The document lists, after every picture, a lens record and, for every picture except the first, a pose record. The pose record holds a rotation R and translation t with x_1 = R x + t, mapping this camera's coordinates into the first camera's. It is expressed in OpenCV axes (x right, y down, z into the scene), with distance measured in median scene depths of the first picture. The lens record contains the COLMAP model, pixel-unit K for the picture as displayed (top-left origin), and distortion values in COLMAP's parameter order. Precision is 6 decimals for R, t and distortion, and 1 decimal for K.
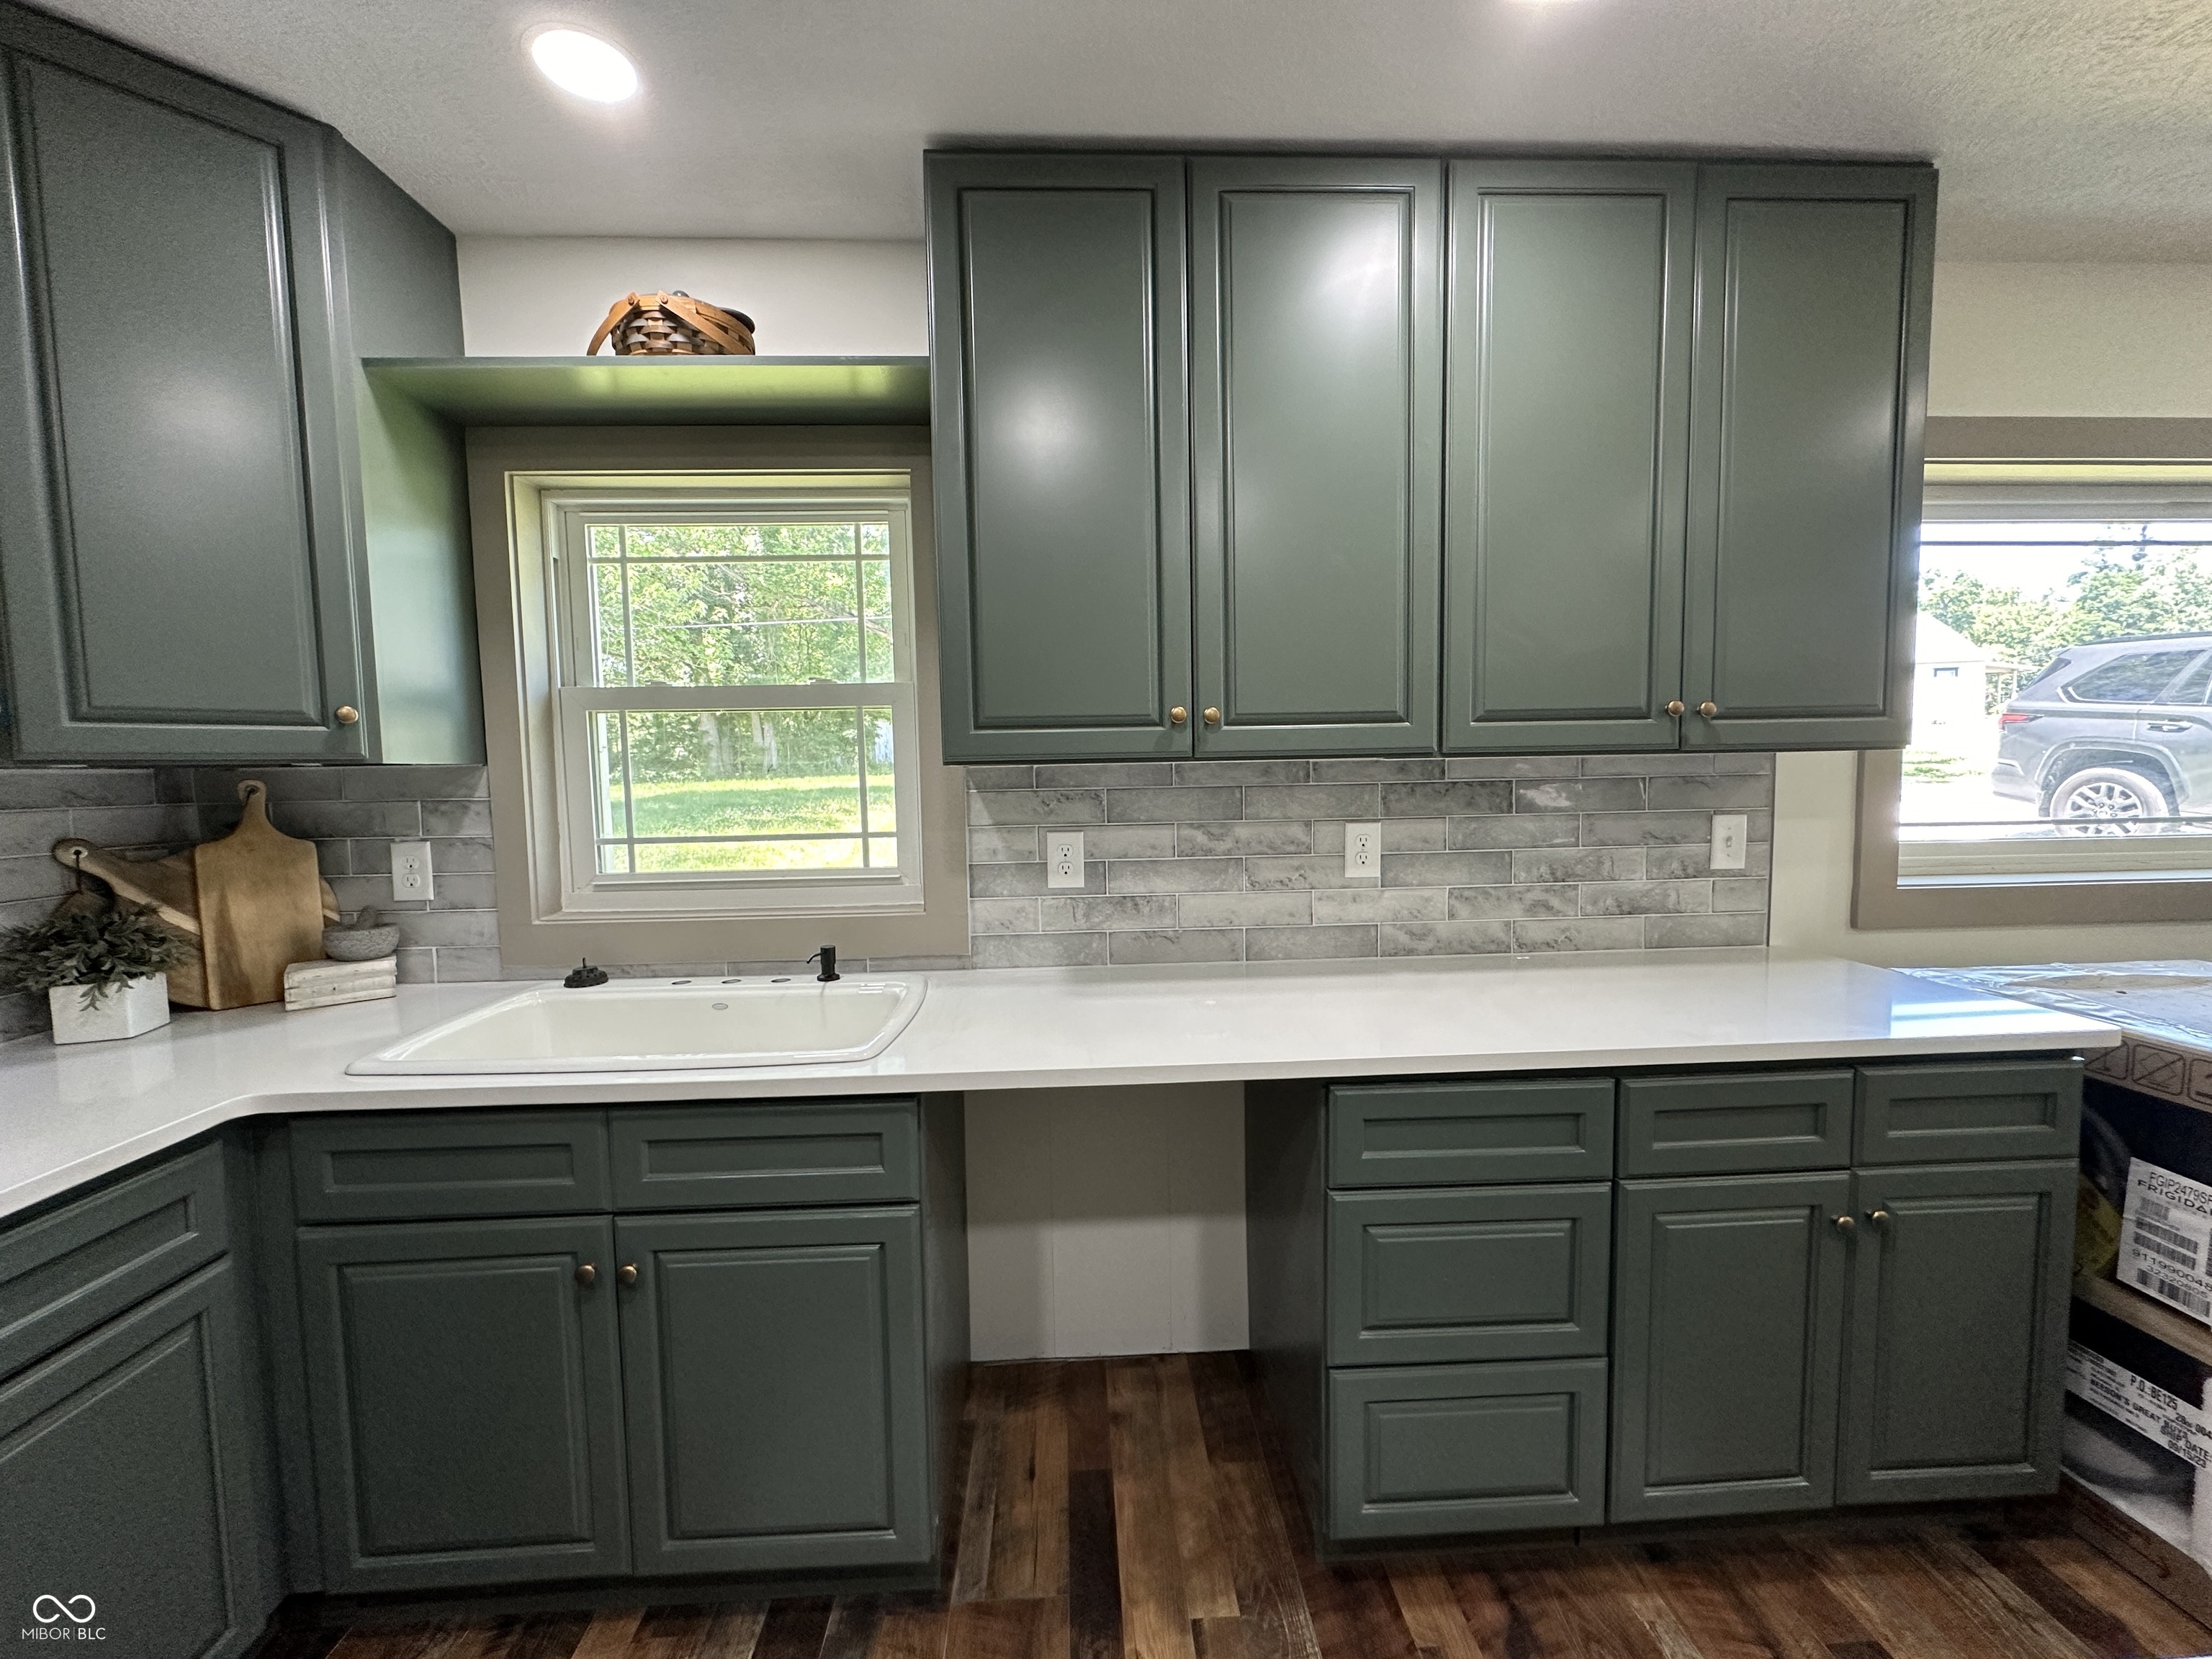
lens RADIAL K [[880.0, 0, 1104.7], [0, 880.0, 829.7], [0, 0, 1]] dist [-0.000657, 0.000297]
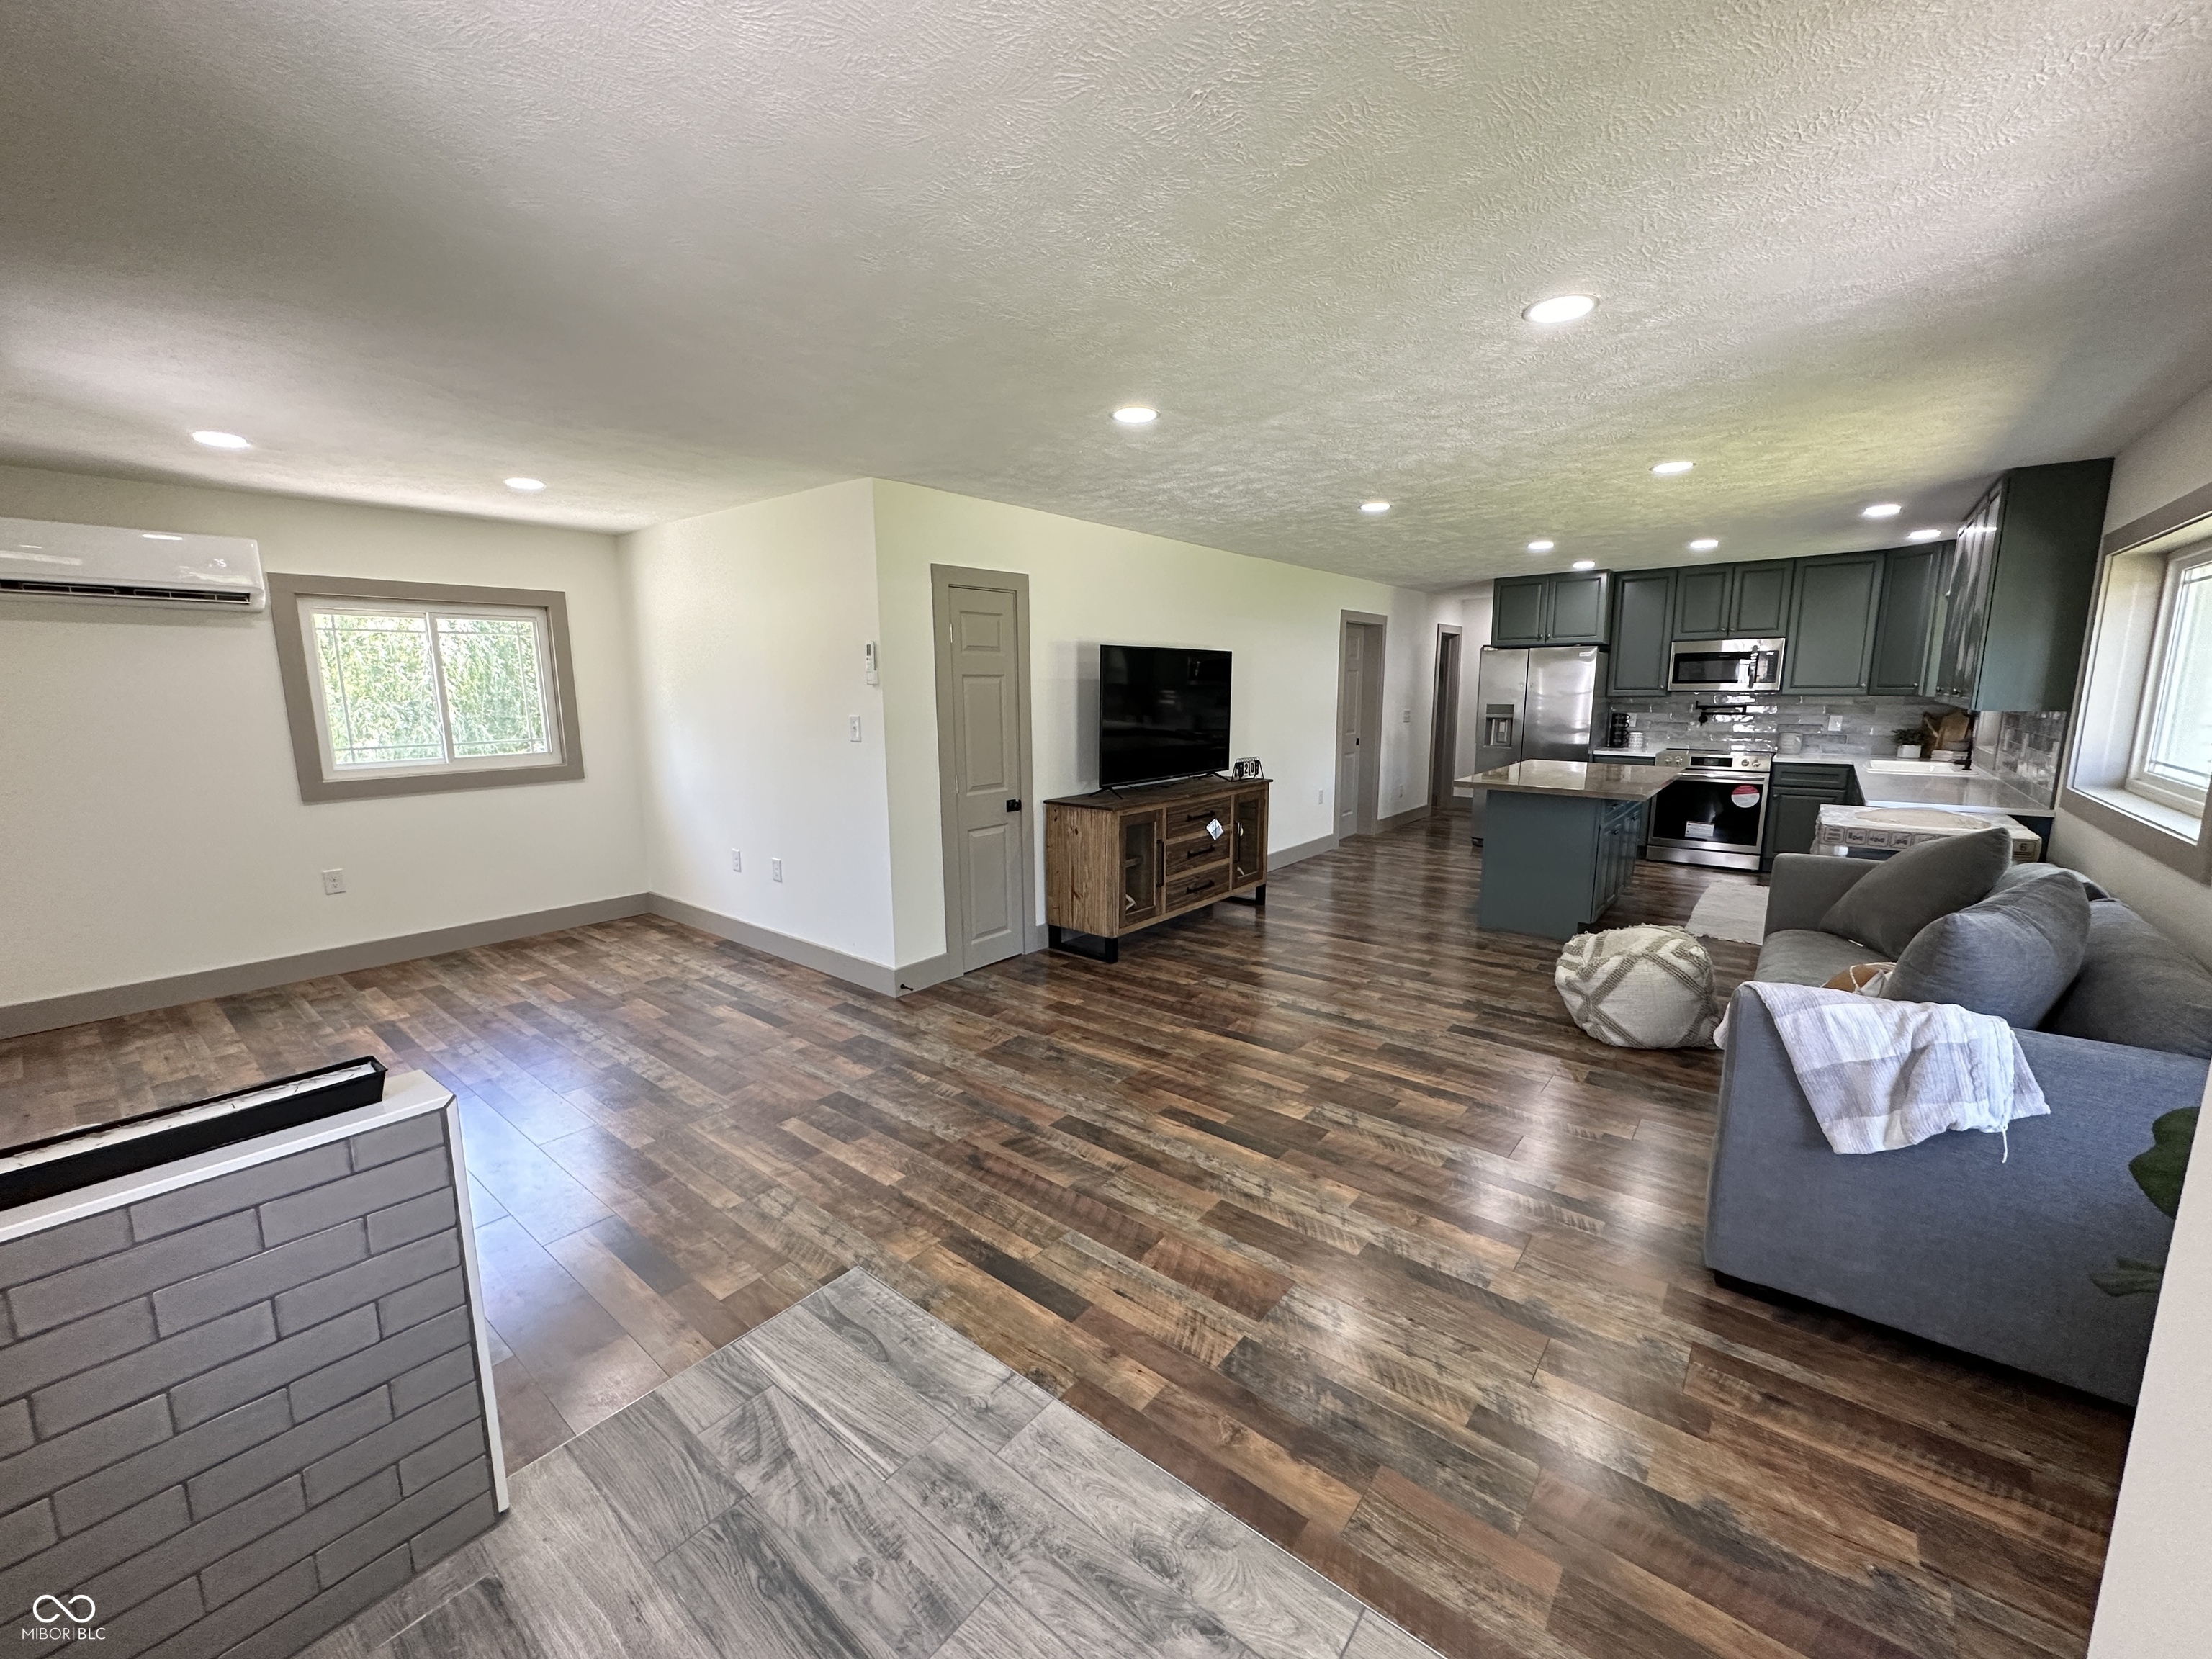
lens RADIAL K [[880.0, 0, 1104.9], [0, 880.0, 831.2], [0, 0, 1]] dist [-0.000657, 0.000297]
pose [[-0.665992, 0.144864, -0.731758, 4.050282], [-0.033256, 0.974221, 0.223130, -0.214098], [0.745217, 0.172938, -0.644006, 0.777107]]
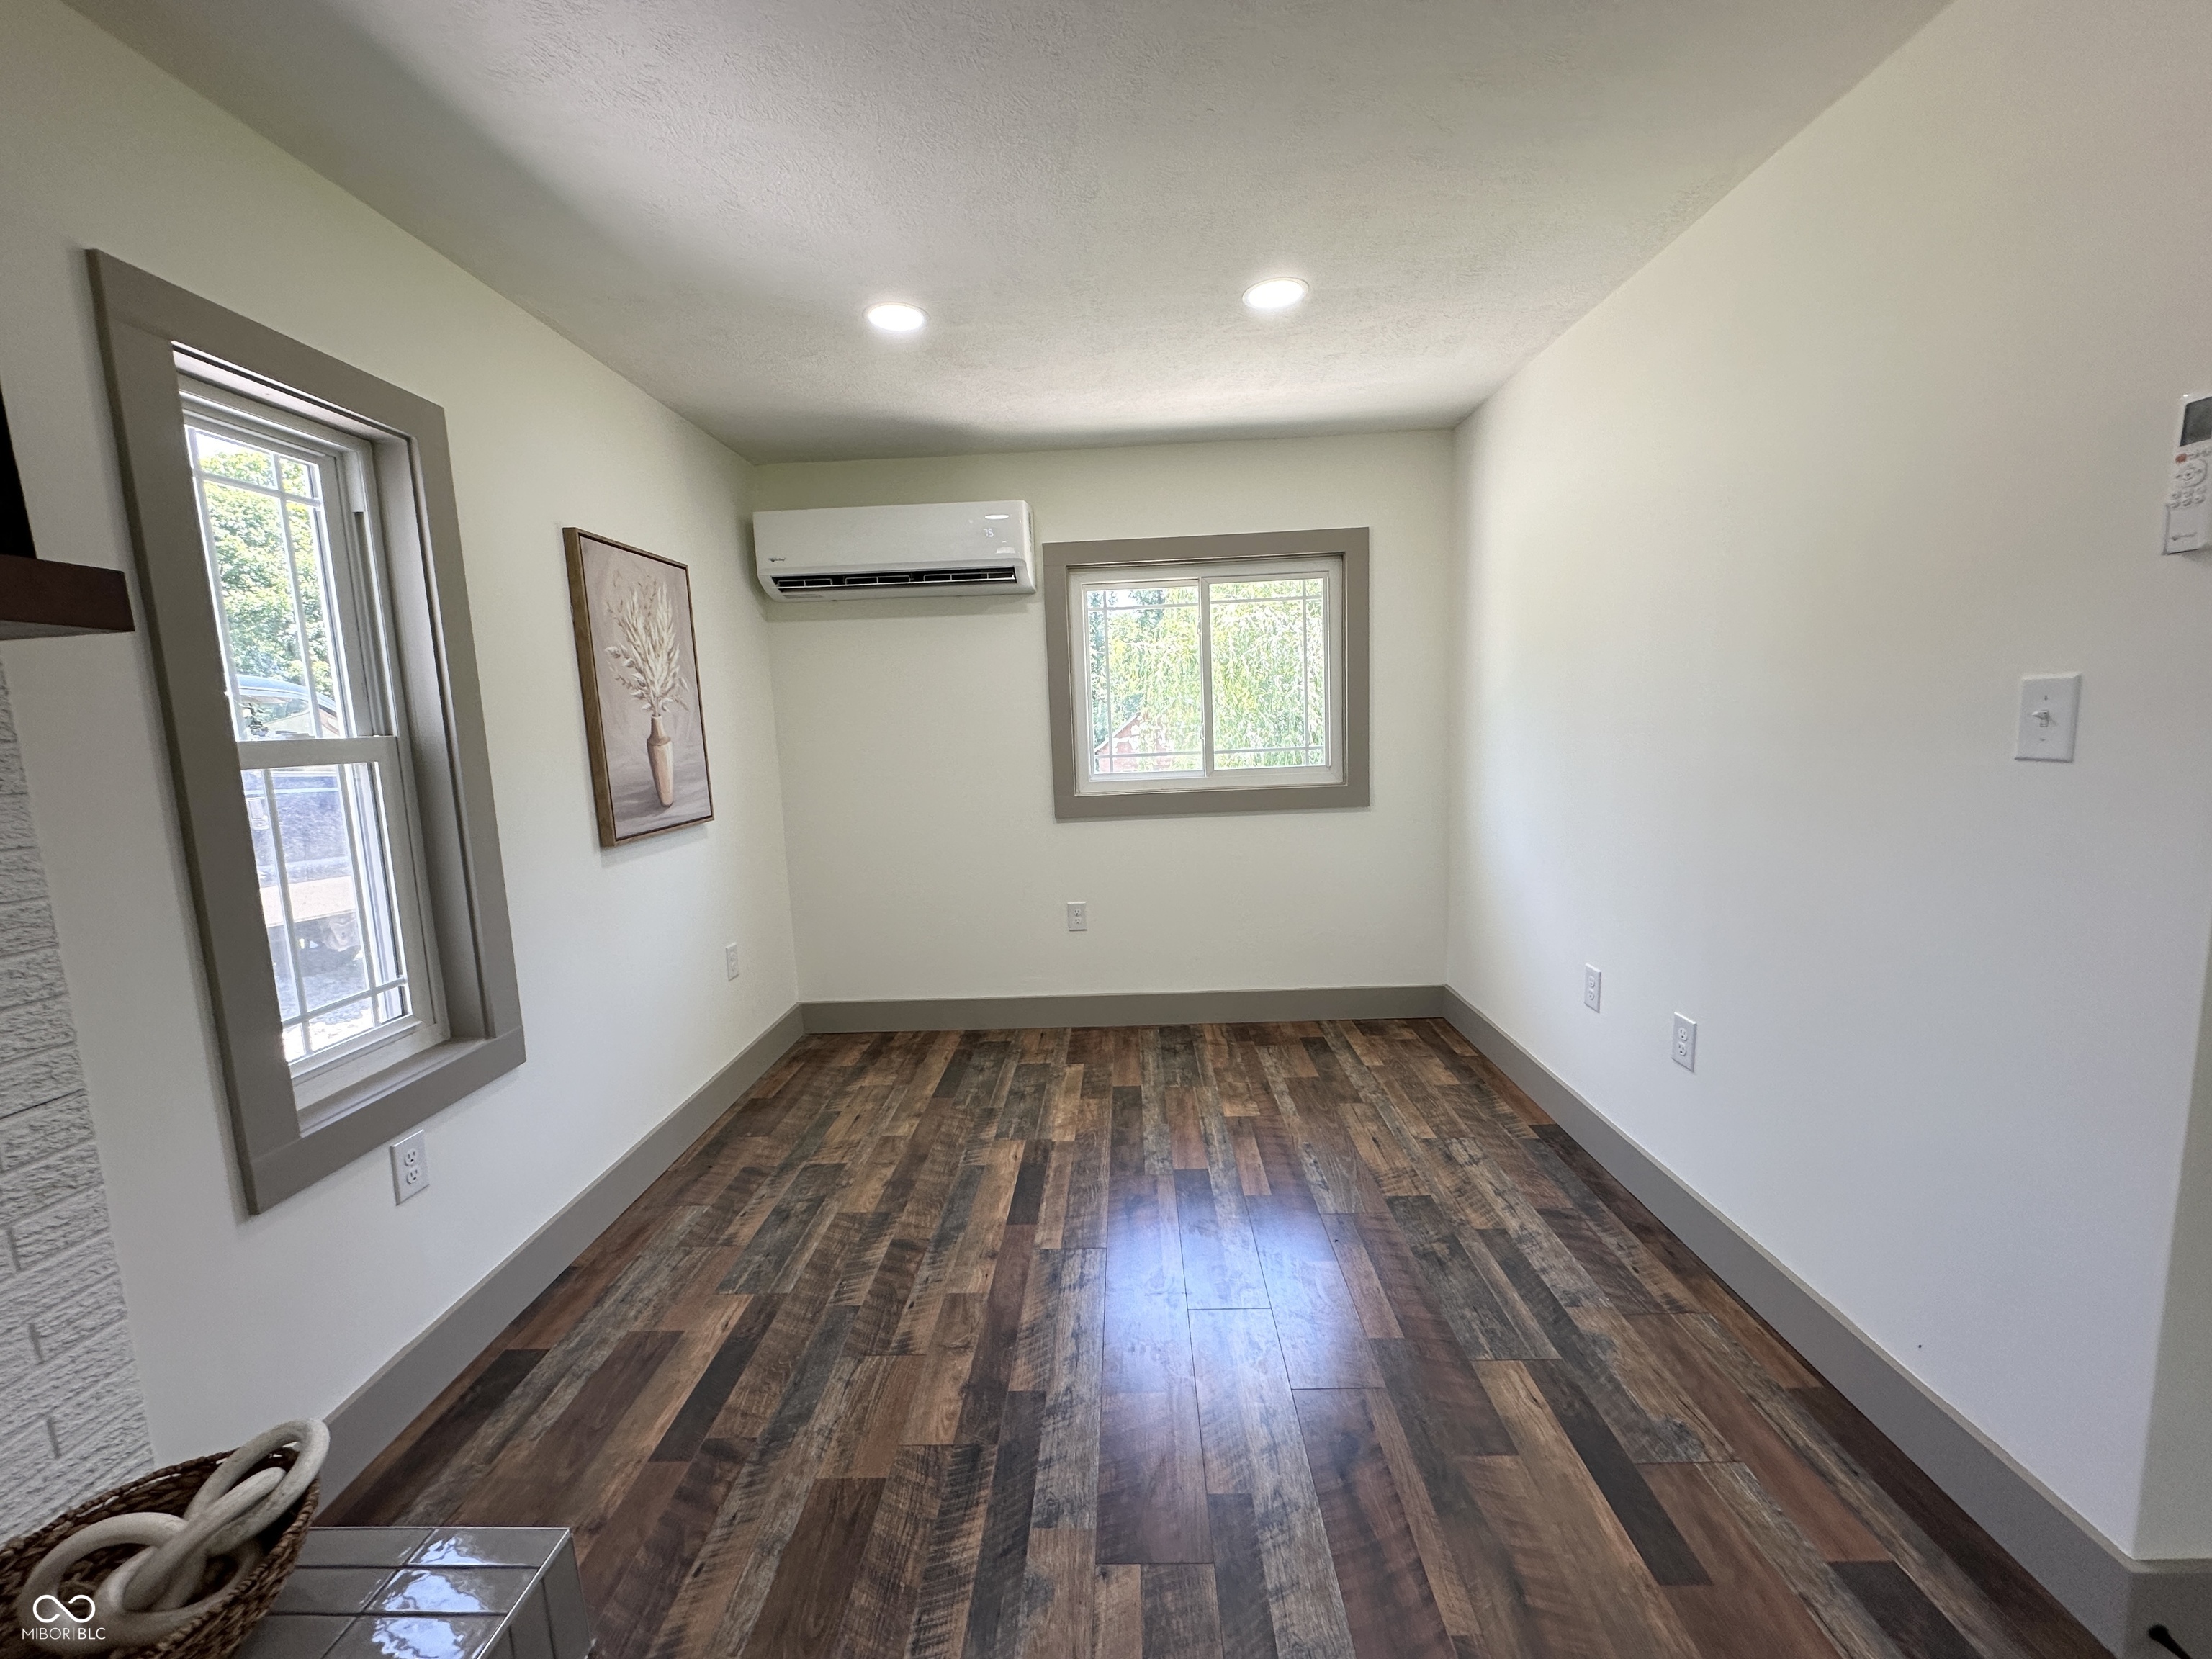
lens RADIAL K [[880.0, 0, 1104.5], [0, 880.0, 830.9], [0, 0, 1]] dist [-0.000657, 0.000297]
pose [[-0.995797, 0.047014, 0.078601, 3.450539], [0.061608, 0.978864, 0.195014, -0.032194], [-0.067771, 0.199036, -0.977646, -0.505590]]
